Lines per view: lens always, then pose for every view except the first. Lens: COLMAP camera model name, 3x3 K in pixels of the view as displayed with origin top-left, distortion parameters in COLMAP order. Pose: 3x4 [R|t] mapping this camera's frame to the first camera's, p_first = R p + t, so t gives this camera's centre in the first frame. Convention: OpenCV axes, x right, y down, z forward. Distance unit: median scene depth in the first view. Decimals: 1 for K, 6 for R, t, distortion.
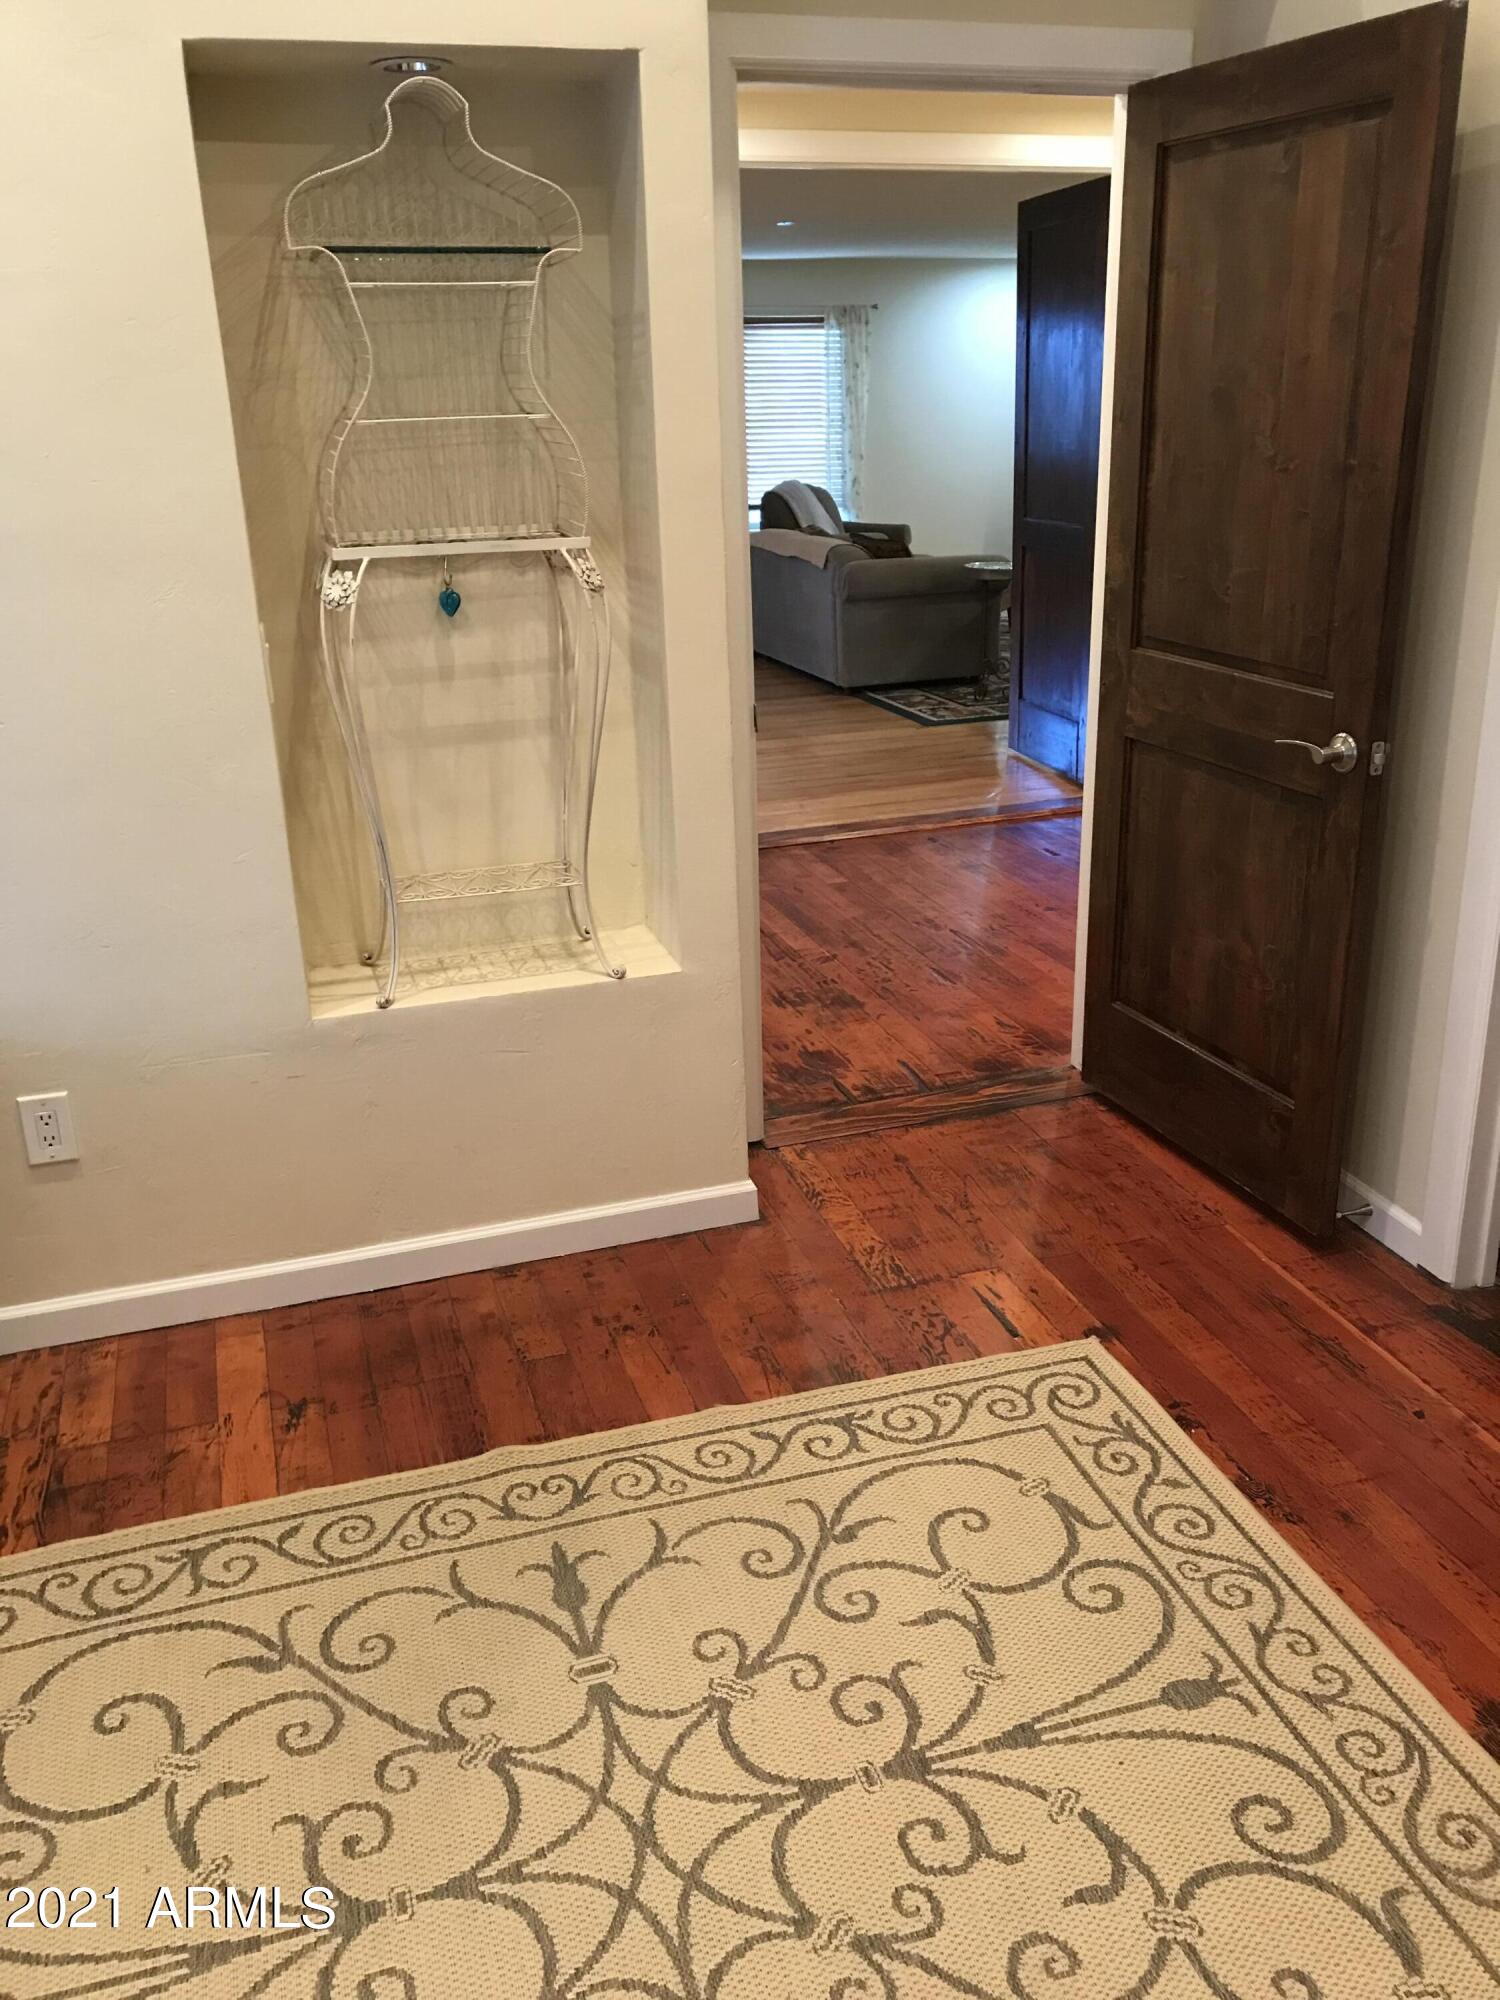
lens RADIAL K [[1664.8, 0, 750.0], [0, 1664.8, 1000.0], [0, 0, 1]] dist [0.064783, -0.083987]
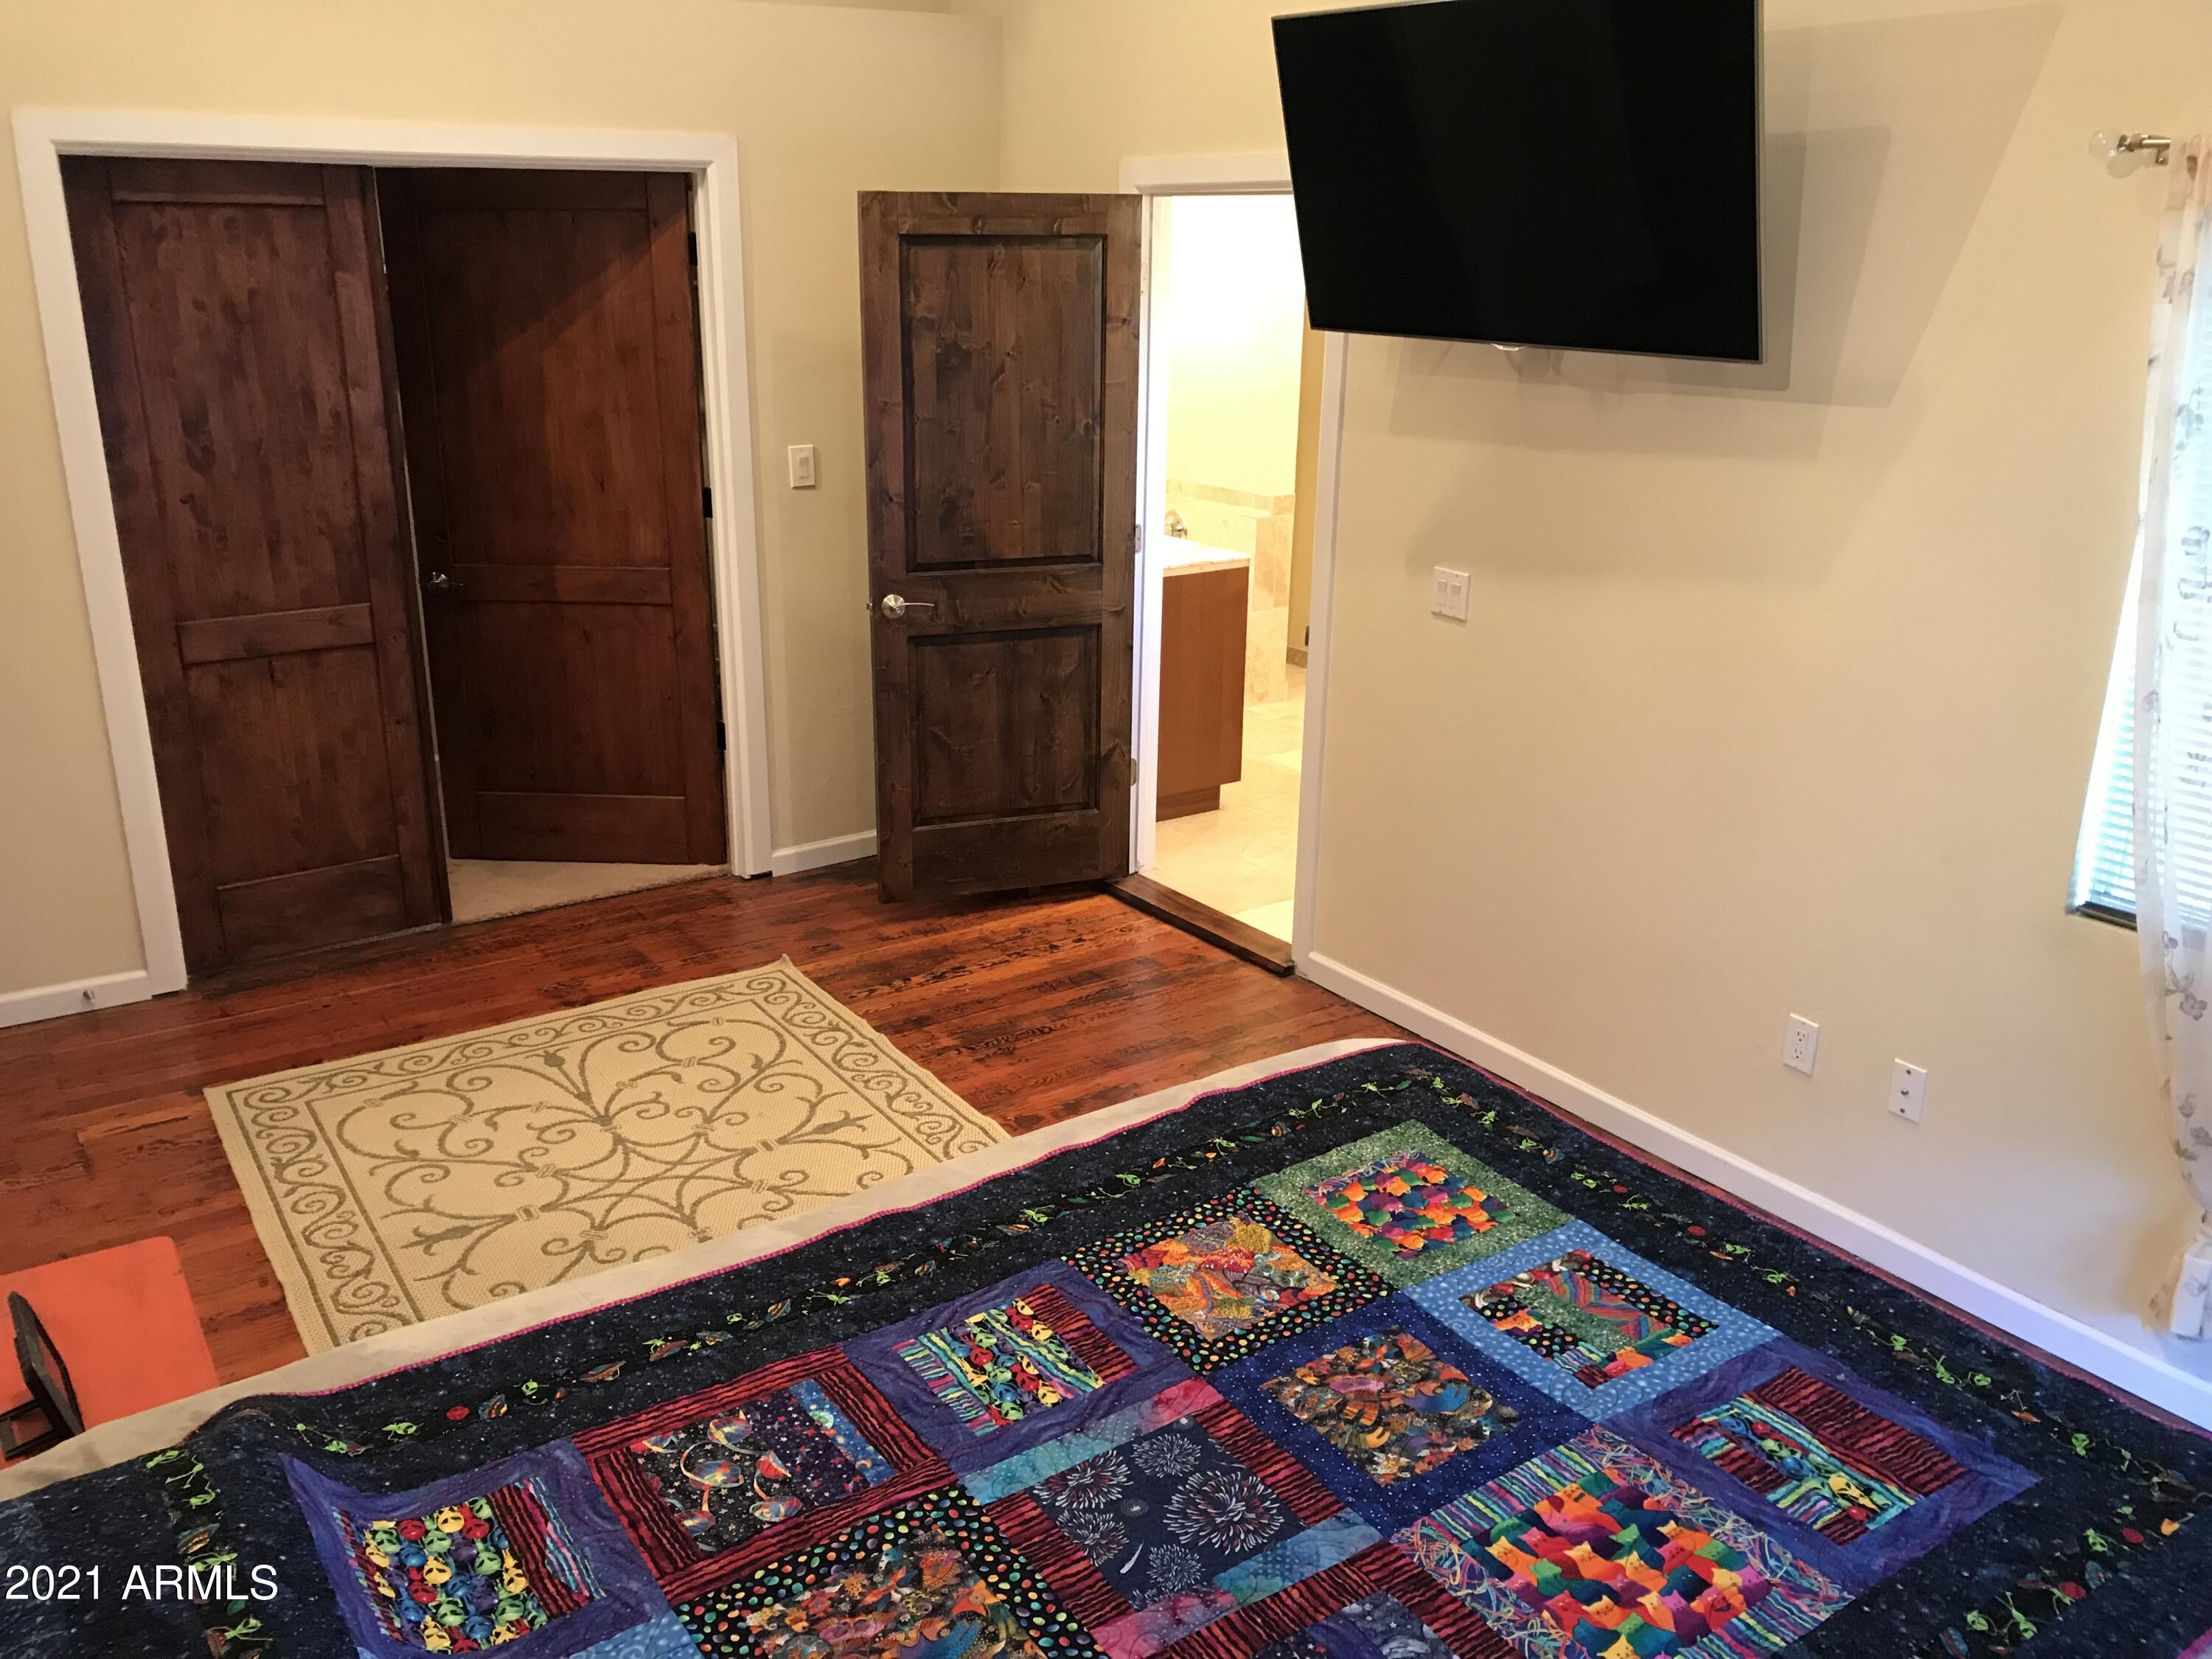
lens RADIAL K [[1841.2, 0, 1106.0], [0, 1841.2, 829.5], [0, 0, 1]] dist [0.064783, -0.083987]
pose [[-0.282147, -0.285552, 0.915889, -1.804136], [0.332695, 0.866311, 0.372584, -0.417413], [-0.899837, 0.409835, -0.149425, 0.597944]]
